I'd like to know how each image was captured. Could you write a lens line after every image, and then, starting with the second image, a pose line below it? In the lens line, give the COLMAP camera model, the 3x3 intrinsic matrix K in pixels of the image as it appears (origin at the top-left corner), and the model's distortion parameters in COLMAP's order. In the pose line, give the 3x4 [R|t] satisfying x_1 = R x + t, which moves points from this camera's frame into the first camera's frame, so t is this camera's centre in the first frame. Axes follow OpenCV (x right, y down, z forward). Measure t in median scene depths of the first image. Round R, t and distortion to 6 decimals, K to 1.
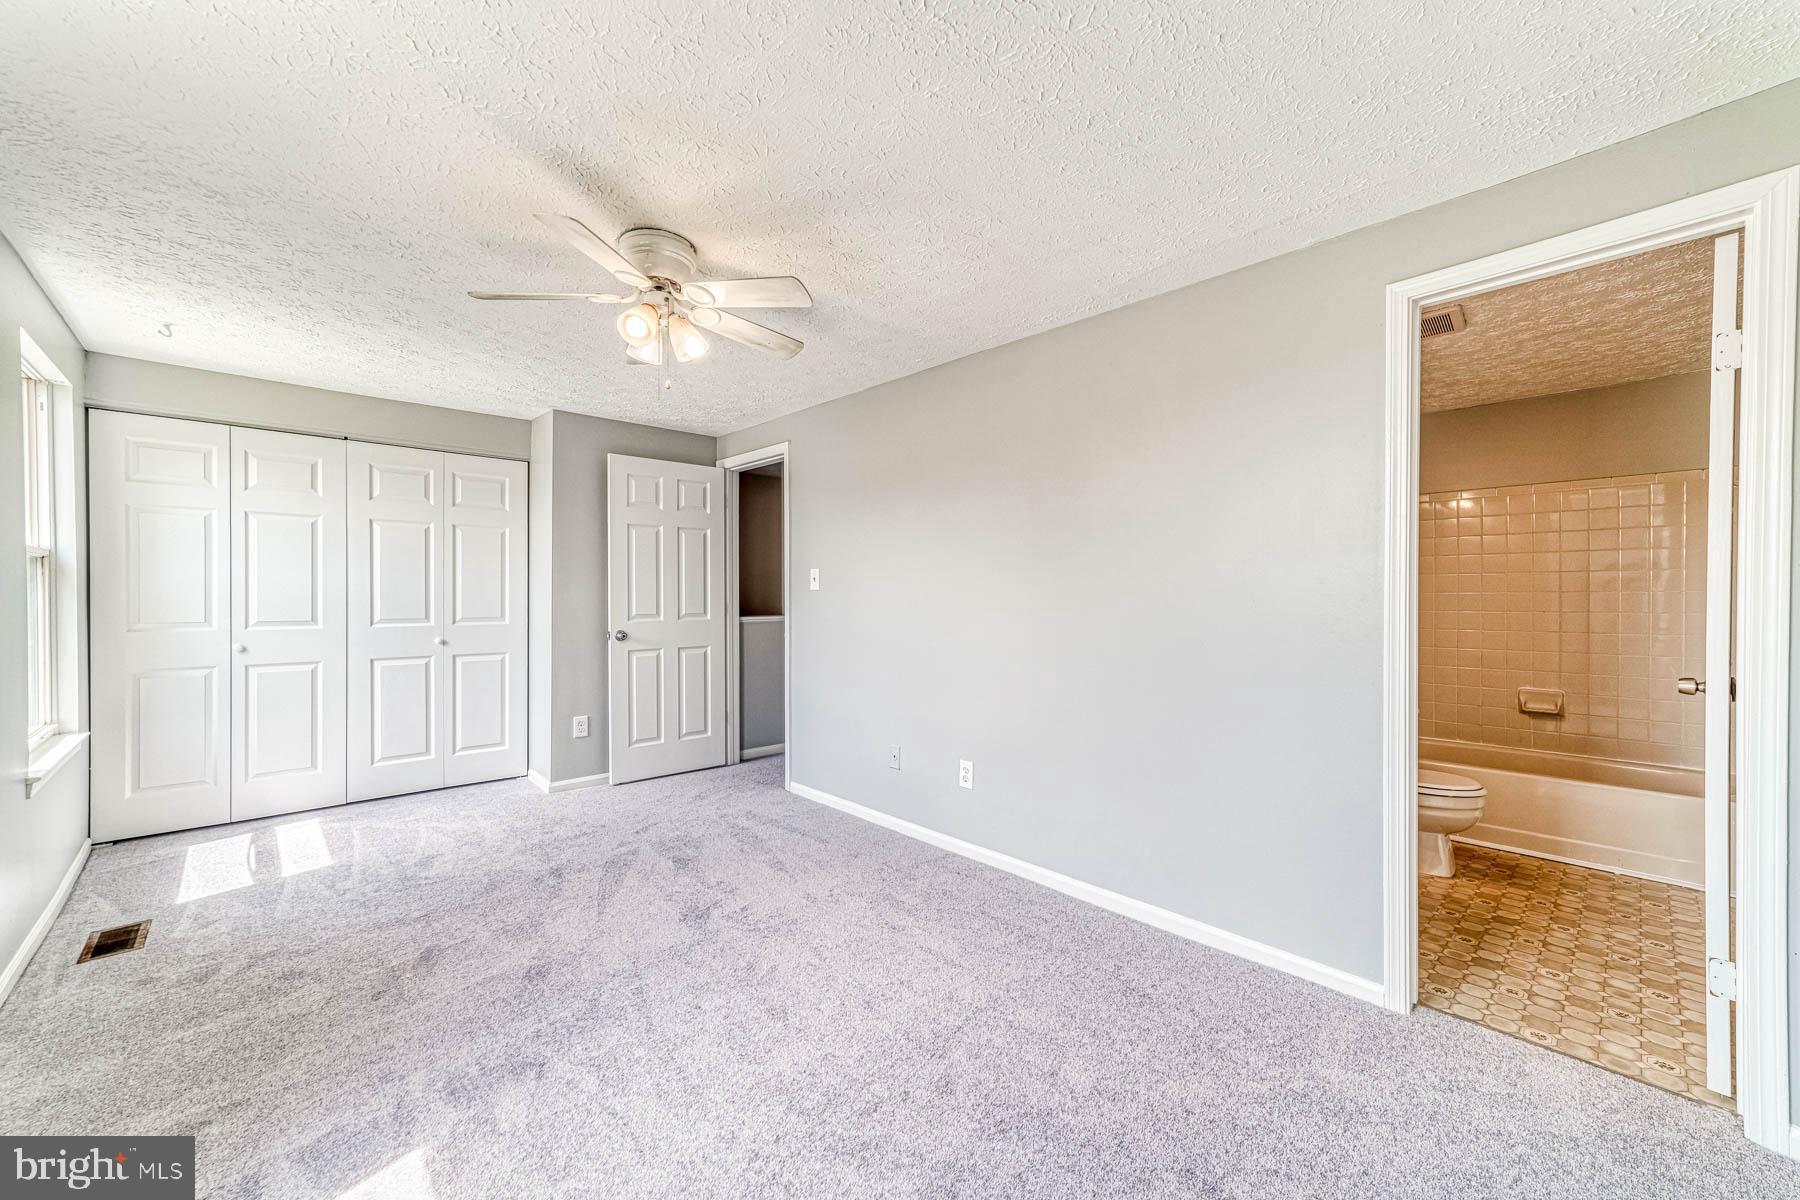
lens RADIAL K [[681.7, 0, 899.0], [0, 681.7, 606.0], [0, 0, 1]] dist [0.000491, 0.000229]
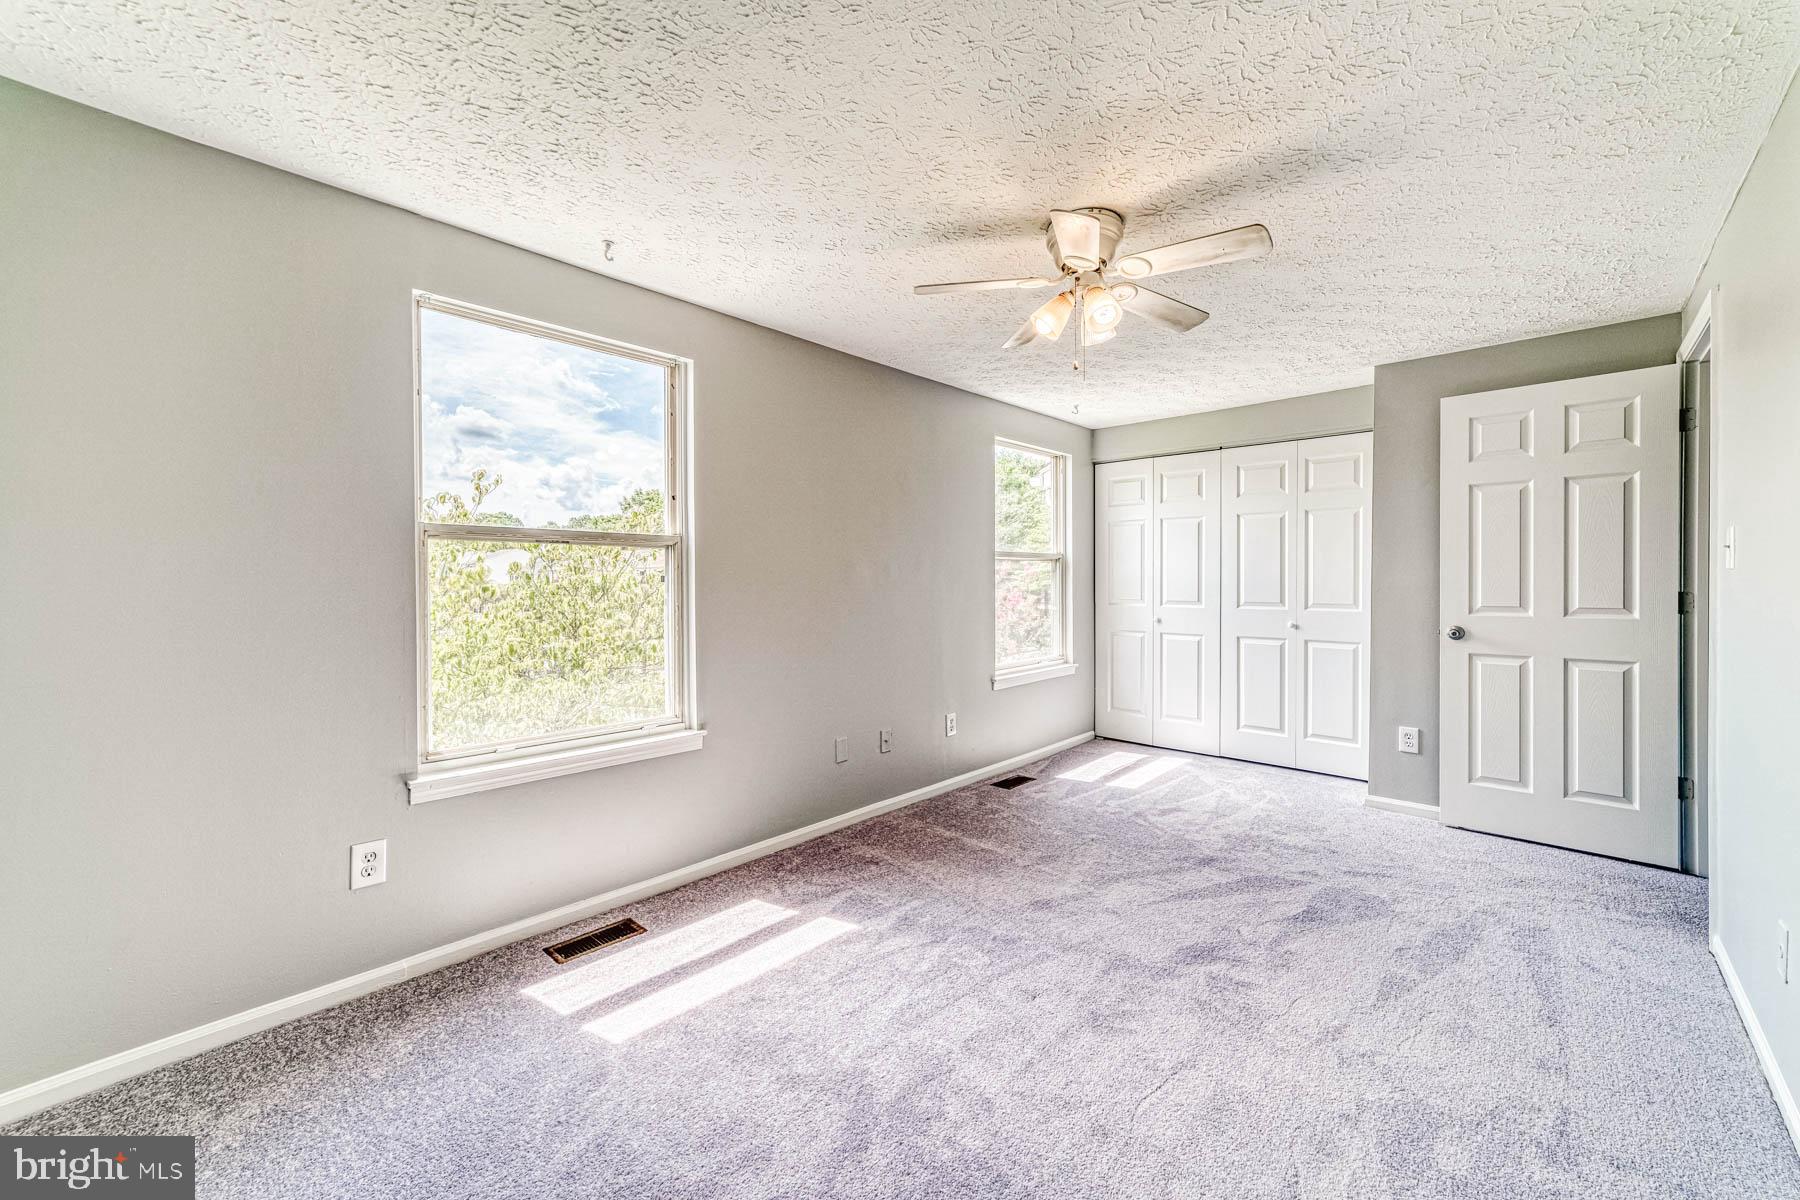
lens RADIAL K [[708.1, 0, 934.0], [0, 708.1, 587.6], [0, 0, 1]] dist [-0.001664, -0.000131]
pose [[0.094277, 0.007689, -0.995516, 0.375392], [-0.015270, 0.999864, 0.006276, -0.003779], [0.995429, 0.014610, 0.094382, 0.397058]]
